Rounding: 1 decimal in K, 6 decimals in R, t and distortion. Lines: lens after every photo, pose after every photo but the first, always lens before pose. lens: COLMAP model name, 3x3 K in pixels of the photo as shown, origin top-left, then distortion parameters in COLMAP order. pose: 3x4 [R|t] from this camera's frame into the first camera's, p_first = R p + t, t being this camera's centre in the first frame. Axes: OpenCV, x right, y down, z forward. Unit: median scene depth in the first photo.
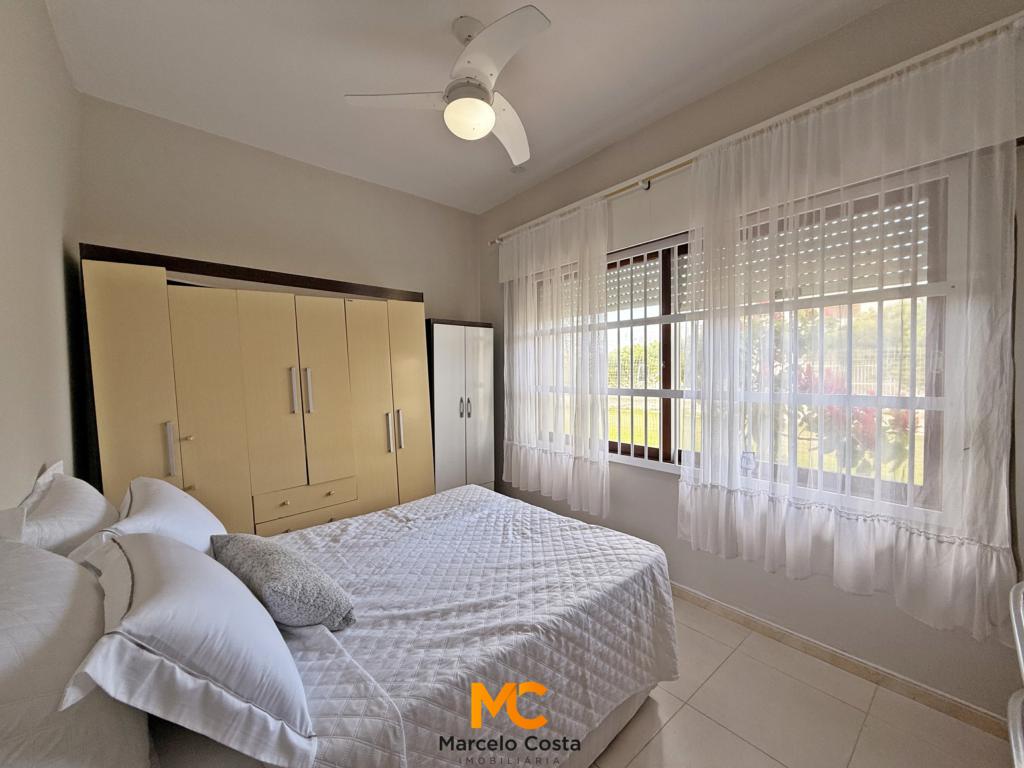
lens RADIAL K [[403.9, 0, 513.7], [0, 403.9, 380.3], [0, 0, 1]] dist [-0.001220, -0.000338]
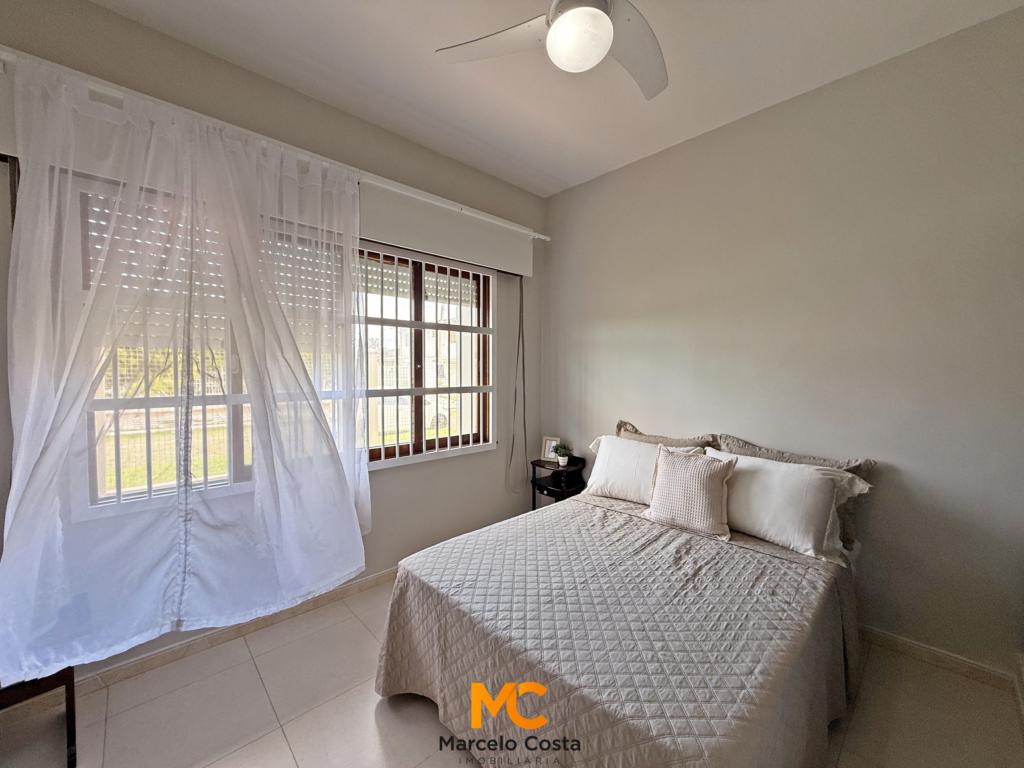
lens RADIAL K [[403.9, 0, 513.7], [0, 403.9, 380.3], [0, 0, 1]] dist [-0.001220, -0.000338]
pose [[-0.055563, -0.012575, 0.998376, -0.714849], [0.031440, 0.999403, 0.014338, -0.005134], [-0.997960, 0.032186, -0.055134, 0.768147]]
